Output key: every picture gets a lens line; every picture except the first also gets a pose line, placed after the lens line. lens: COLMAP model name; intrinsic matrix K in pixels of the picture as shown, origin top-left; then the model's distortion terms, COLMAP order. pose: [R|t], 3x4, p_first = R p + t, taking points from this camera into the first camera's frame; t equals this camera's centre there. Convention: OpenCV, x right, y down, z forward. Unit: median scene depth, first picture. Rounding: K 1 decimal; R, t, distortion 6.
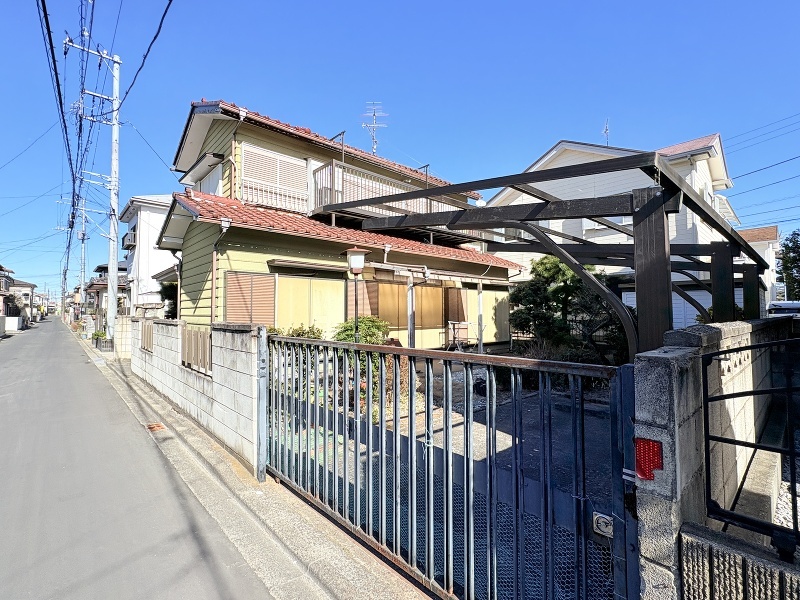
lens RADIAL K [[372.6, 0, 397.1], [0, 372.6, 299.1], [0, 0, 1]] dist [-0.000719, 0.000781]
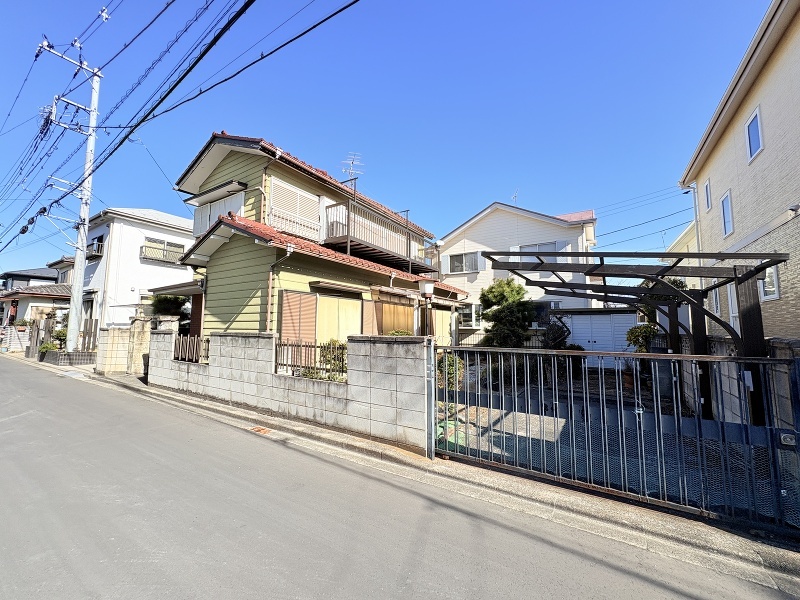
lens RADIAL K [[317.8, 0, 398.7], [0, 317.8, 298.2], [0, 0, 1]] dist [-0.001875, 0.000915]
pose [[0.965500, 0.034161, 0.258152, -0.251642], [-0.019917, 0.998141, -0.057593, -0.000561], [-0.259640, 0.050465, 0.964386, -0.016509]]
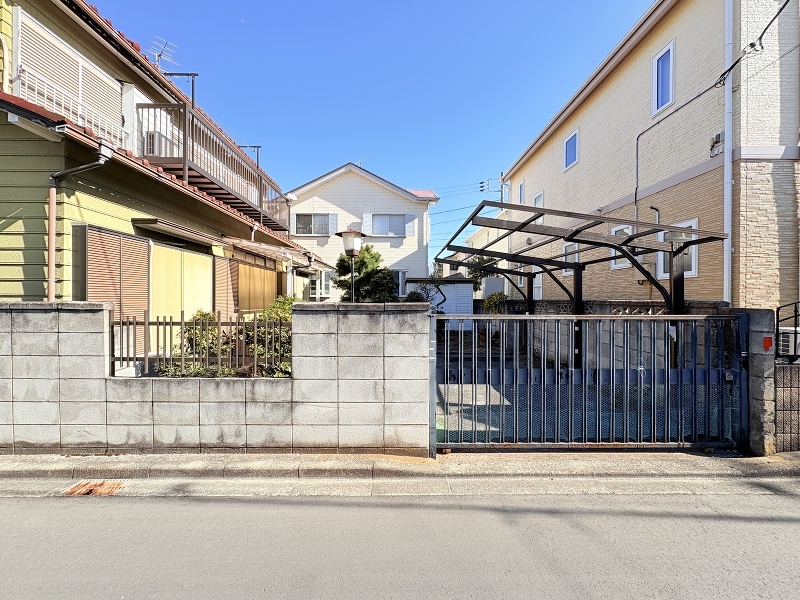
lens RADIAL K [[317.8, 0, 399.4], [0, 317.8, 297.9], [0, 0, 1]] dist [-0.001875, 0.000915]
pose [[0.665837, 0.005385, 0.746077, -0.346914], [-0.034220, 0.999142, 0.023328, 0.011860], [-0.745312, -0.041064, 0.665450, 0.167680]]
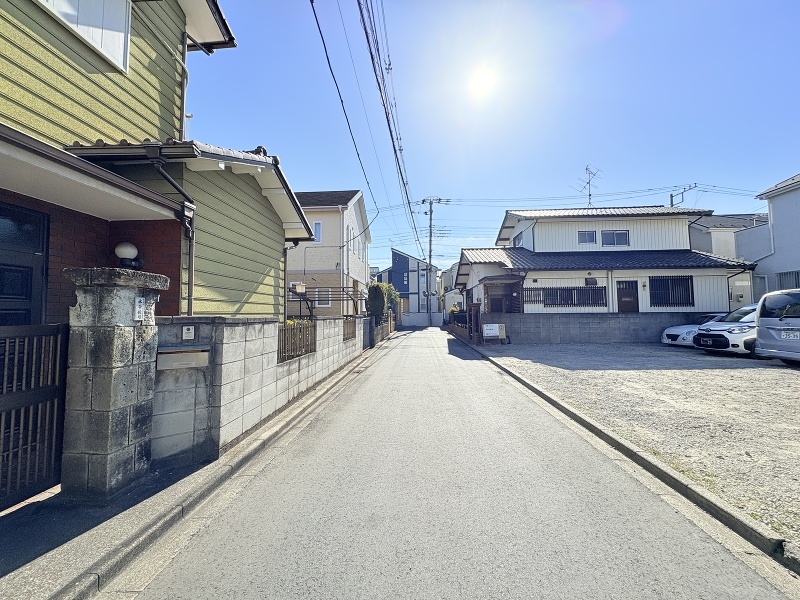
lens RADIAL K [[317.8, 0, 400.8], [0, 317.8, 297.1], [0, 0, 1]] dist [-0.001875, 0.000915]
pose [[-0.698903, 0.048359, 0.713580, -0.966482], [-0.016388, 0.996367, -0.083575, 0.048056], [-0.715029, -0.070105, -0.695571, 0.974566]]
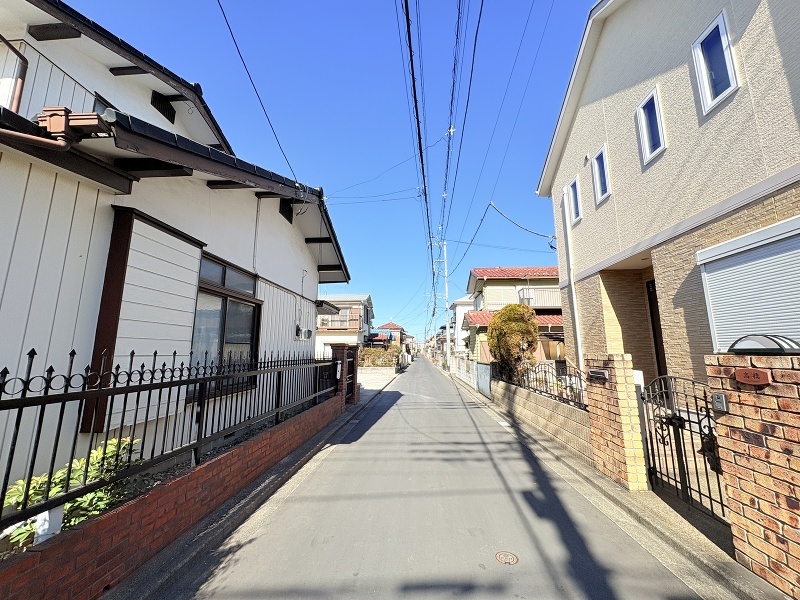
lens RADIAL K [[317.8, 0, 401.1], [0, 317.8, 297.8], [0, 0, 1]] dist [-0.001875, 0.000915]
pose [[0.697474, -0.118656, -0.706718, 0.631733], [0.024713, 0.989593, -0.141760, -0.049491], [0.716184, 0.081409, 0.693147, -0.829286]]
